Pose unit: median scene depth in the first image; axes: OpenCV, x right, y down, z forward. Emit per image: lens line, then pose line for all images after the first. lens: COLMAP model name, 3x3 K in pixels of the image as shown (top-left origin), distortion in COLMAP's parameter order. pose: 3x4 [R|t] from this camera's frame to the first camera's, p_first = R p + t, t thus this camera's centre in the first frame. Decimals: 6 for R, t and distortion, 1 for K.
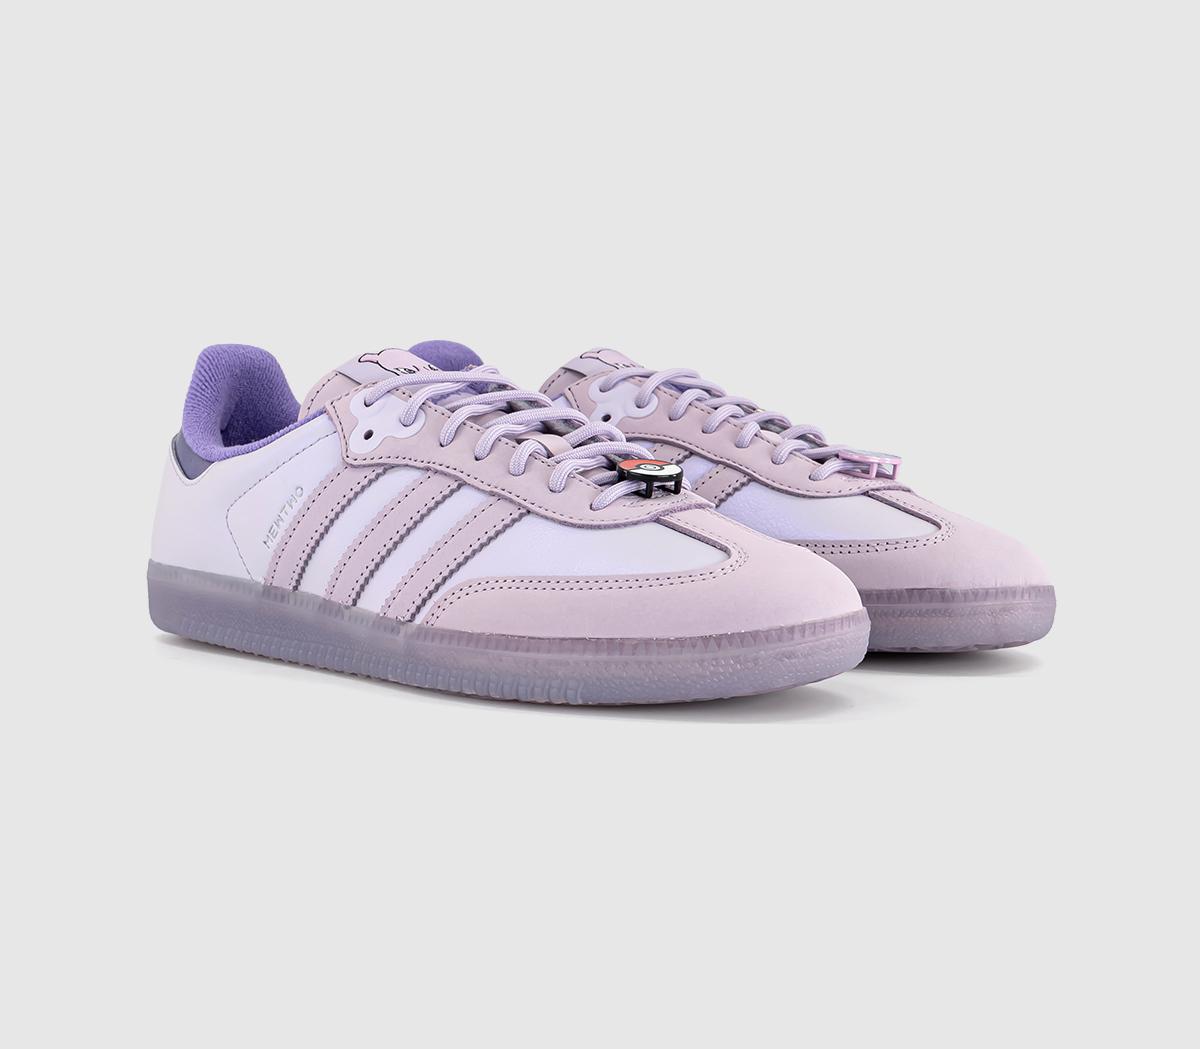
lens RADIAL K [[2273.1, 0, 600.0], [0, 2273.1, 524.5], [0, 0, 1]] dist [0.010153, -0.042035]
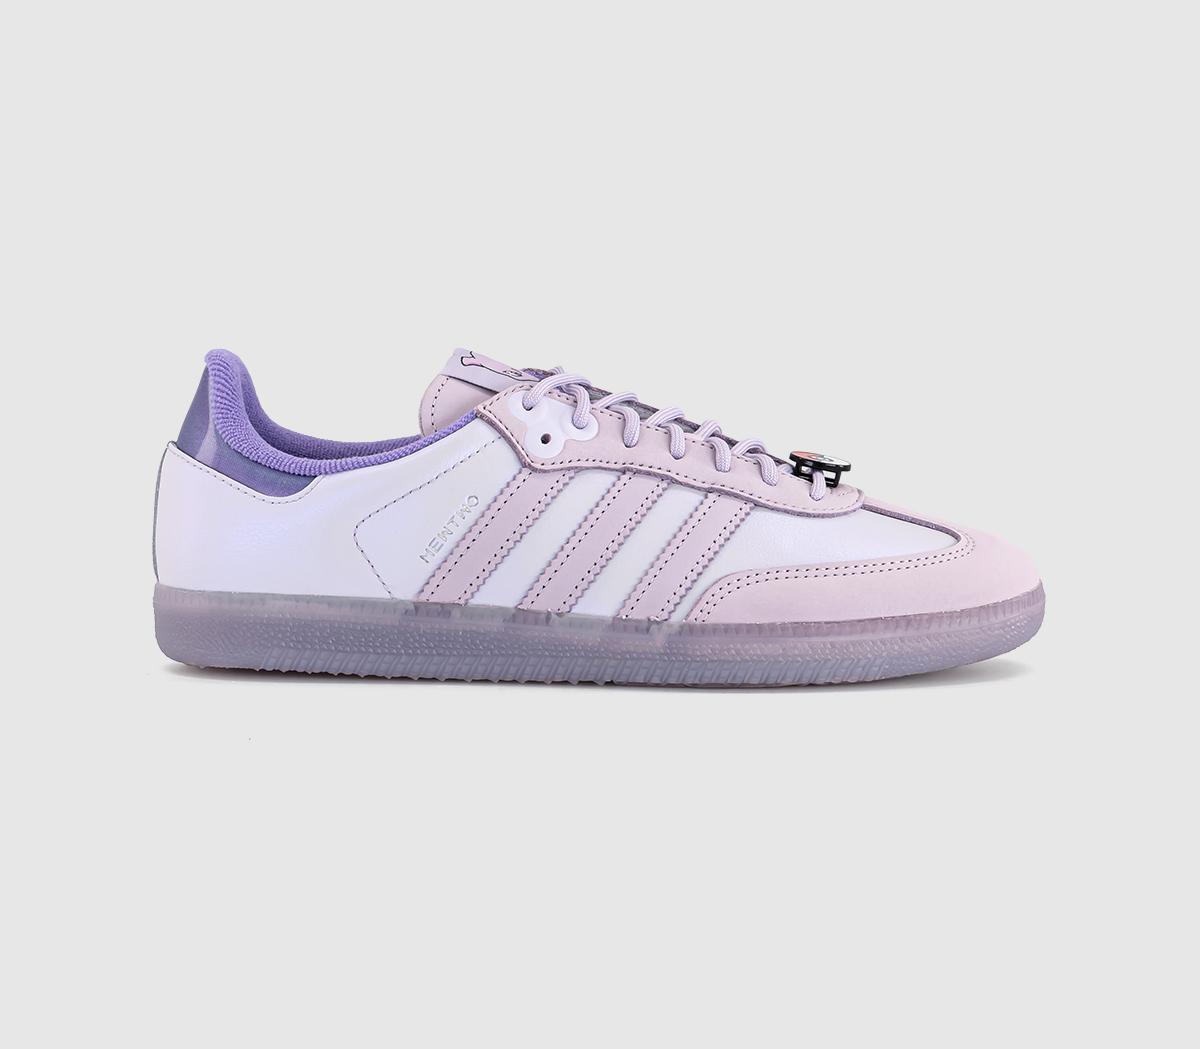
lens RADIAL K [[2273.1, 0, 600.0], [0, 2273.1, 524.5], [0, 0, 1]] dist [0.010153, -0.042035]
pose [[0.795020, -0.058197, 0.603786, -0.684984], [0.059579, 0.998066, 0.017752, -0.018729], [-0.603651, 0.021860, 0.796949, 0.205872]]
